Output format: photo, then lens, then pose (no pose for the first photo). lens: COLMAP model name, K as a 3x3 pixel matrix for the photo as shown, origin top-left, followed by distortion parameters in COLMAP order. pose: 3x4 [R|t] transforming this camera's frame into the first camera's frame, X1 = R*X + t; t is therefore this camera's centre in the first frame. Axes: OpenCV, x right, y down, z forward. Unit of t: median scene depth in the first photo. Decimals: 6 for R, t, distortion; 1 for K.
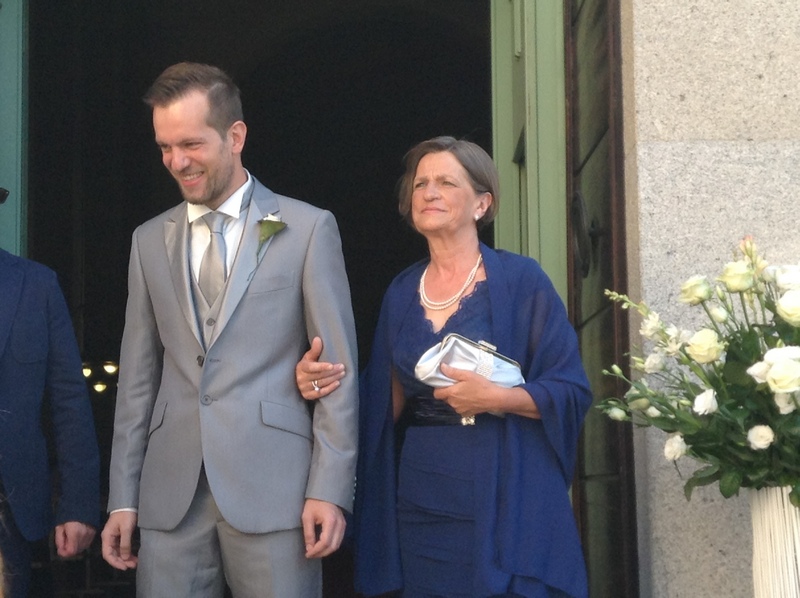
lens RADIAL K [[1652.8, 0, 402.1], [0, 1652.8, 296.2], [0, 0, 1]] dist [0.225985, 0.000000]
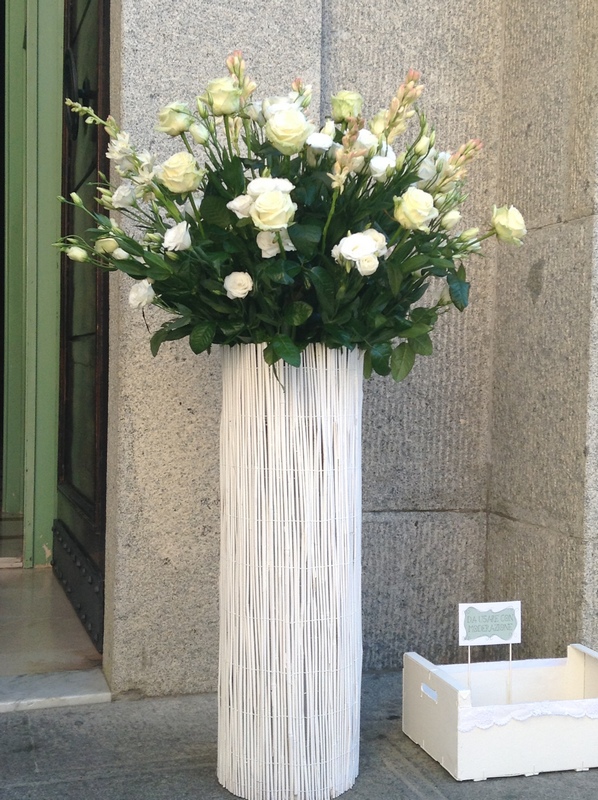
lens RADIAL K [[1124.5, 0, 299.9], [0, 1124.5, 402.5], [0, 0, 1]] dist [0.094408, 0.000000]
pose [[0.962039, 0.021874, 0.272033, 0.084122], [-0.063128, 0.987585, 0.143840, 0.056431], [-0.265509, -0.155553, 0.951477, 0.409931]]
